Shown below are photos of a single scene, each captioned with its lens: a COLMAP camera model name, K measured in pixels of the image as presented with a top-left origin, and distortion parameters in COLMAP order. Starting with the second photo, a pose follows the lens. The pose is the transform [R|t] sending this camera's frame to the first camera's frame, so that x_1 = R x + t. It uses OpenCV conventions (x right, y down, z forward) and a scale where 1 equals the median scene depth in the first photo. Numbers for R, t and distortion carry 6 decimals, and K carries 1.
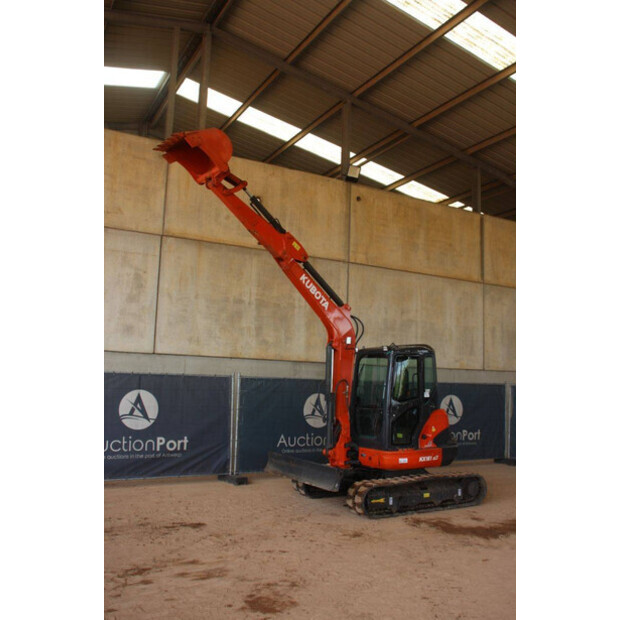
lens RADIAL K [[578.7, 0, 310.0], [0, 578.7, 310.0], [0, 0, 1]] dist [-0.146995, 0.207852]
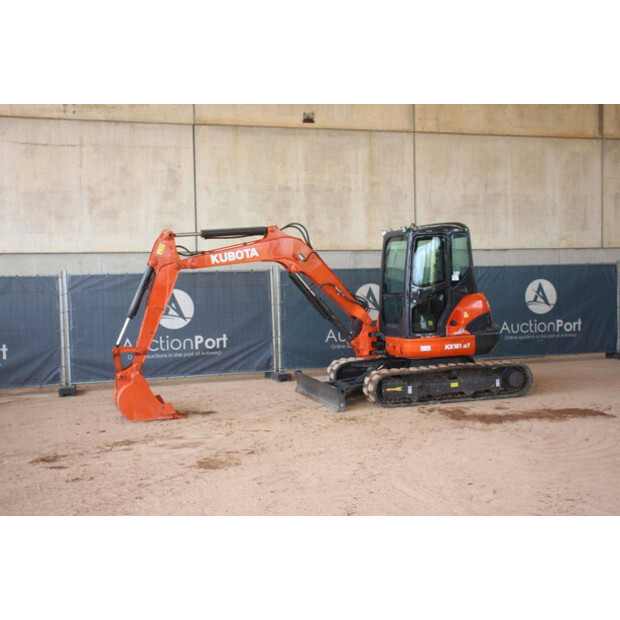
lens RADIAL K [[713.6, 0, 310.0], [0, 713.6, 310.0], [0, 0, 1]] dist [-0.017116, 0.039832]
pose [[0.969430, -0.042574, -0.241647, 0.228624], [0.081130, 0.985057, 0.151926, 0.006827], [0.231568, -0.166886, 0.958397, -0.135098]]
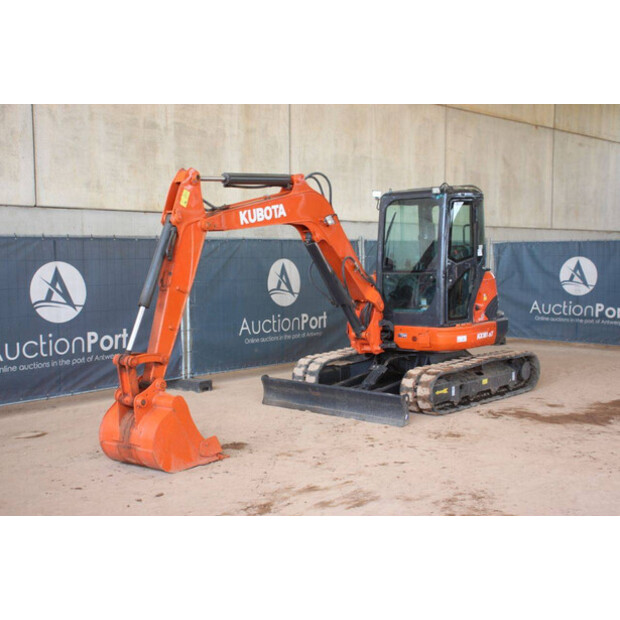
lens RADIAL K [[809.1, 0, 310.0], [0, 809.1, 310.0], [0, 0, 1]] dist [0.031166, 0.038975]
pose [[0.955239, -0.053824, 0.290896, -0.294516], [-0.003818, 0.980984, 0.194049, 0.014160], [-0.295809, -0.186474, 0.936869, 0.046447]]
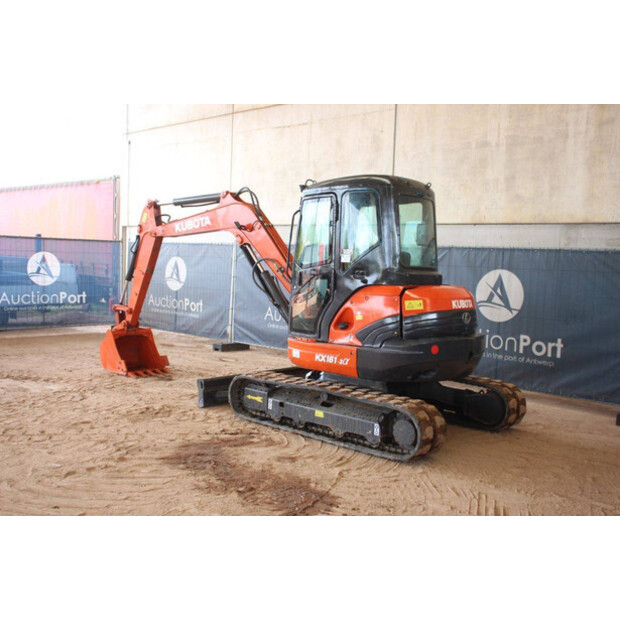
lens RADIAL K [[679.9, 0, 310.0], [0, 679.9, 310.0], [0, 0, 1]] dist [-0.028346, 0.016690]
pose [[0.279701, 0.055312, -0.958493, 0.806636], [0.090896, 0.992329, 0.083789, 0.125662], [0.955775, -0.110559, 0.272528, 0.690113]]
